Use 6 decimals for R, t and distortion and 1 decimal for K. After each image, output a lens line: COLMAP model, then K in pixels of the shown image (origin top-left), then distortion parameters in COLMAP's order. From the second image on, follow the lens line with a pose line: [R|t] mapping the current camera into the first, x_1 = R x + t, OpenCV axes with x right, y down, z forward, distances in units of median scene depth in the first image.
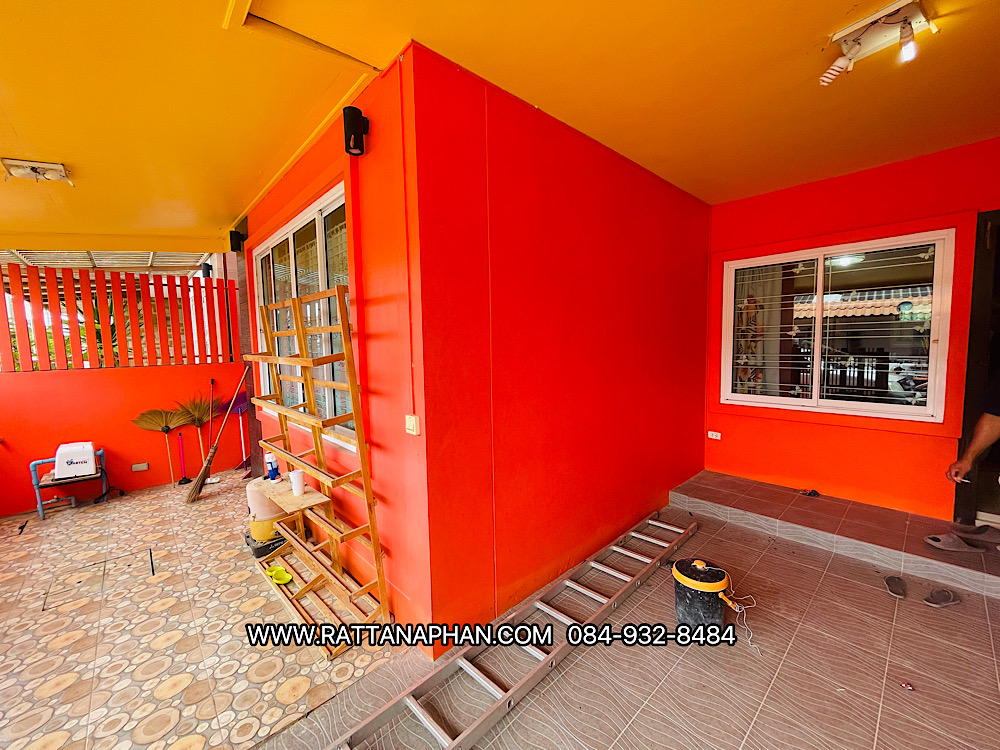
lens RADIAL K [[403.3, 0, 499.6], [0, 403.3, 372.4], [0, 0, 1]] dist [-0.004370, -0.000041]
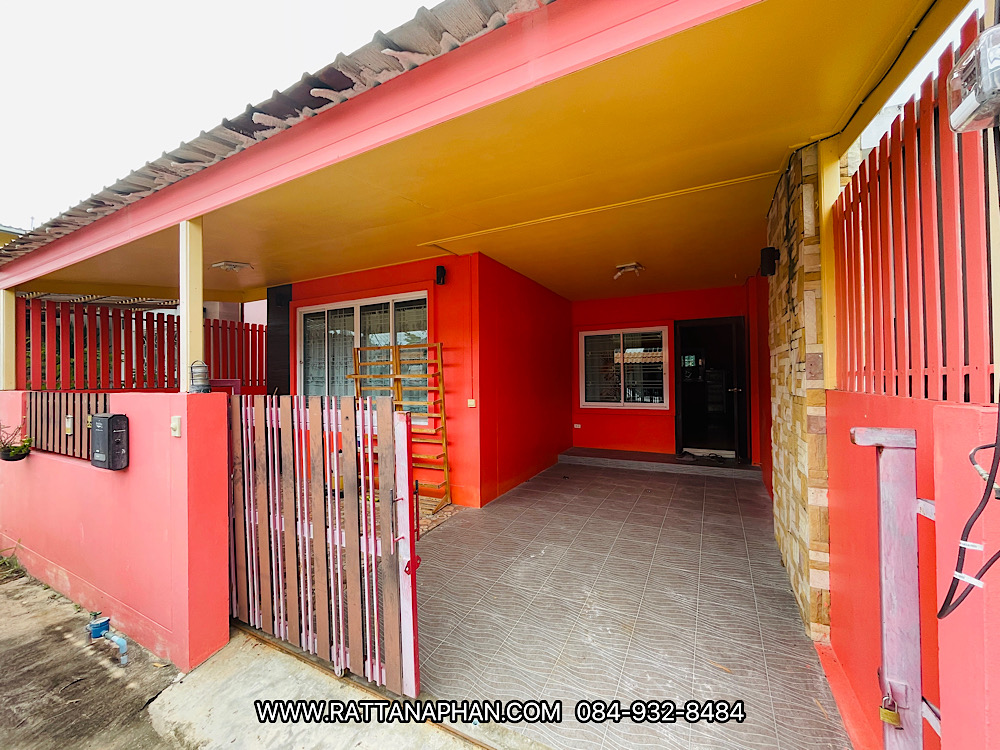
lens RADIAL K [[403.3, 0, 502.9], [0, 403.3, 372.3], [0, 0, 1]] dist [-0.004370, -0.000041]
pose [[0.939299, 0.017226, 0.342666, -0.809020], [0.016626, 0.995280, -0.095607, 0.169288], [-0.342696, 0.095501, 0.934580, -1.196260]]
